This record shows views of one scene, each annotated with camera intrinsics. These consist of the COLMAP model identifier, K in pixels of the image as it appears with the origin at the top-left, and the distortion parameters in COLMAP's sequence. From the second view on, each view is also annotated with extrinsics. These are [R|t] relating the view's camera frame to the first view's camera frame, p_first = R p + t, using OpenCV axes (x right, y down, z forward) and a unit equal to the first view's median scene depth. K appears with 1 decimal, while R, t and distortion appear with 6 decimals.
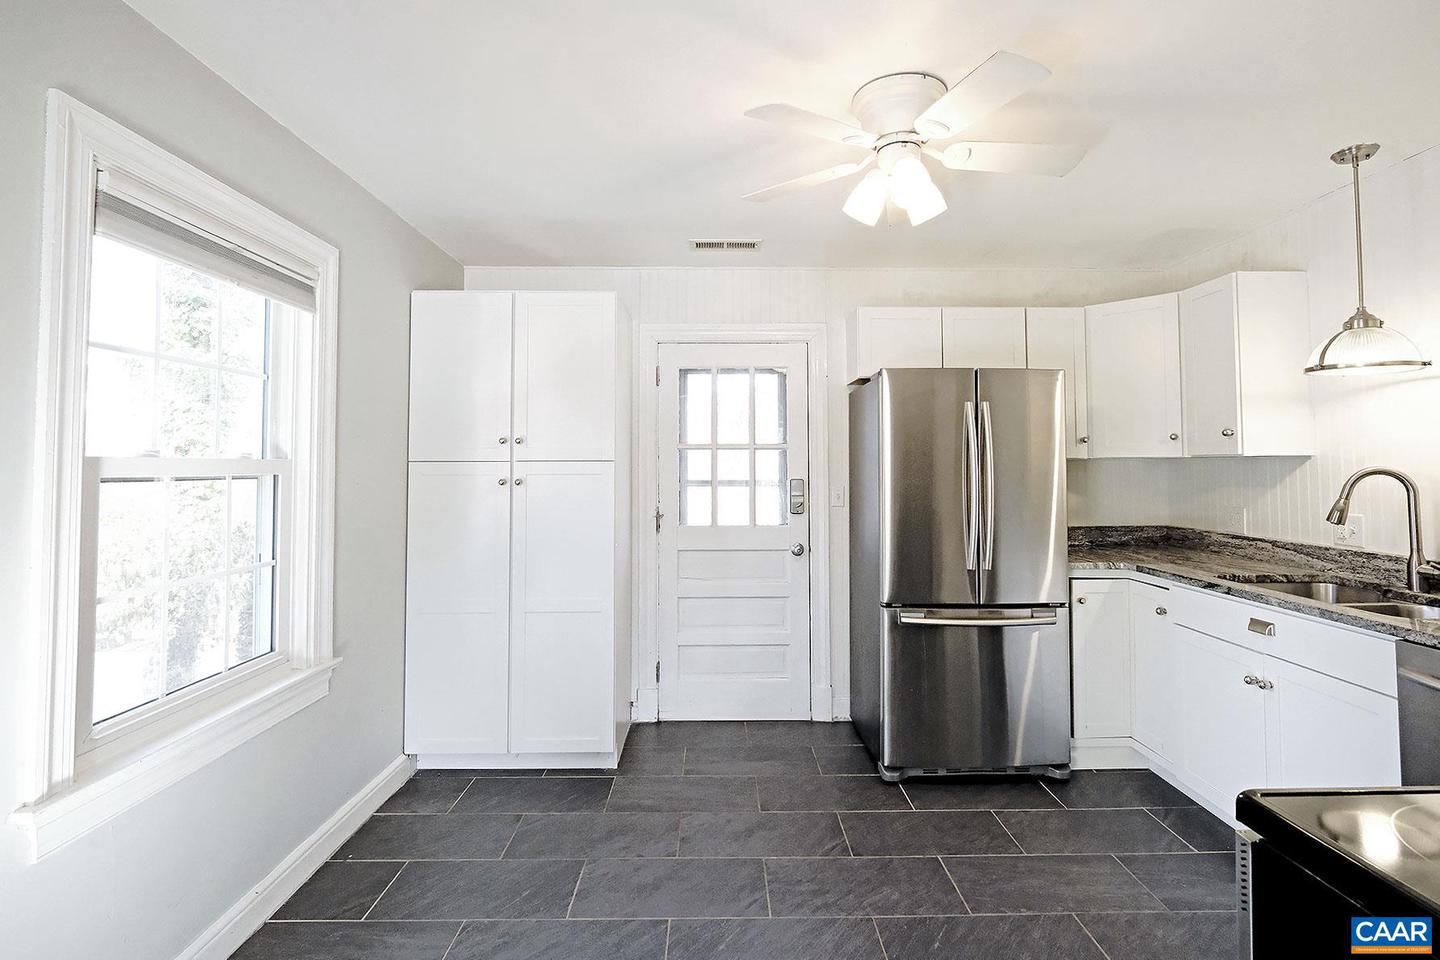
lens RADIAL K [[676.2, 0, 719.5], [0, 676.2, 443.2], [0, 0, 1]] dist [-0.003211, -0.001288]
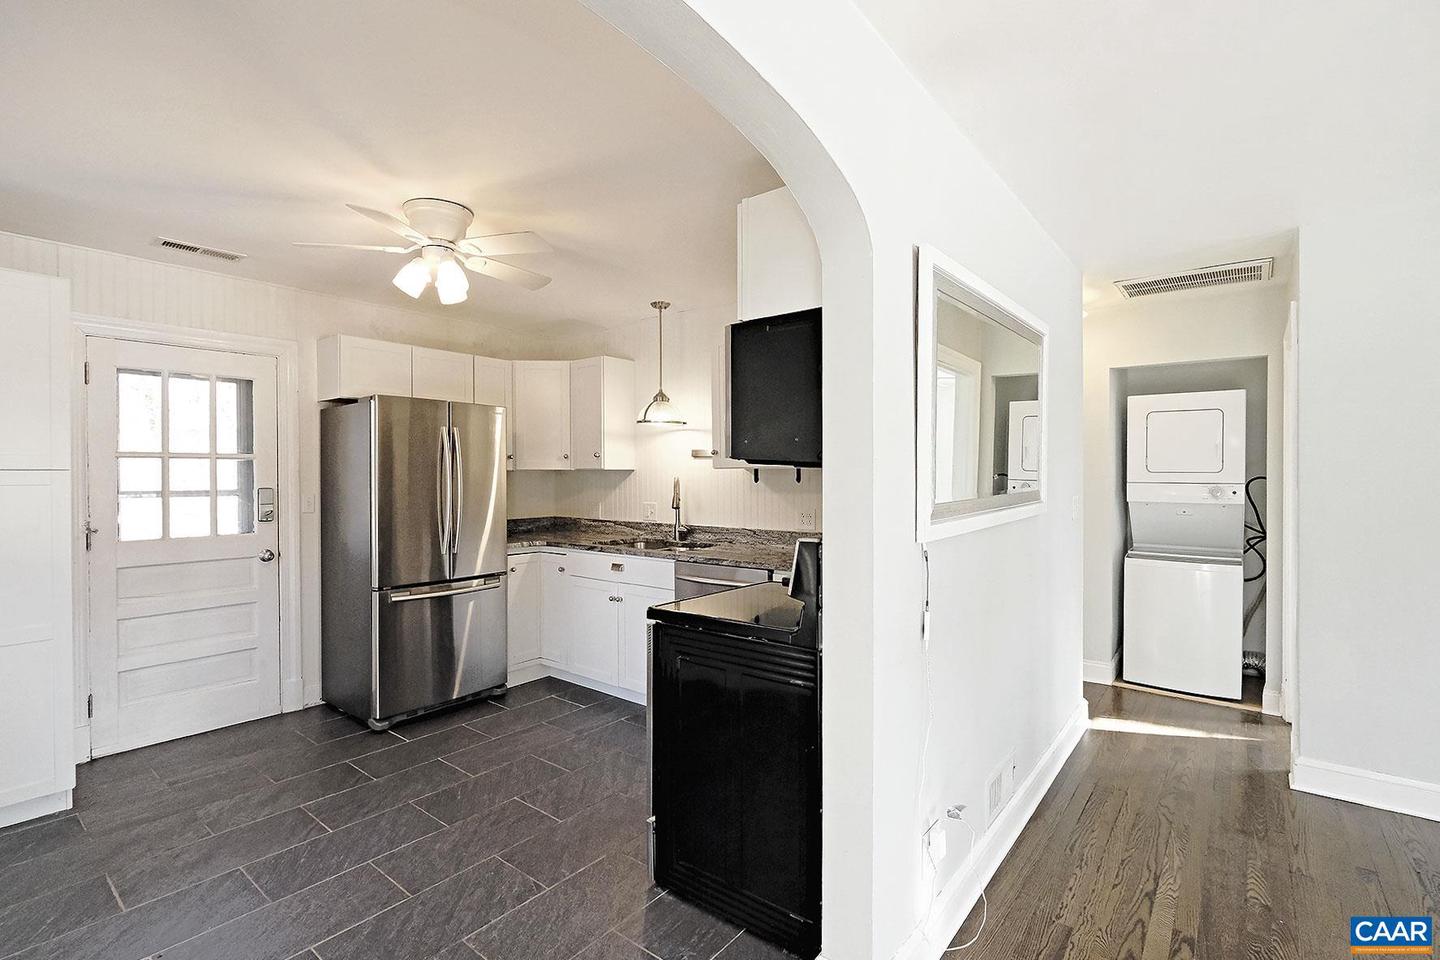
lens RADIAL K [[661.8, 0, 720.0], [0, 661.8, 480.0], [0, 0, 1]] dist [-0.001303, -0.000238]
pose [[0.622900, -0.004434, 0.782289, -0.283664], [-0.026759, 0.999278, 0.026970, -0.006281], [-0.781844, -0.037733, 0.622332, -0.205363]]
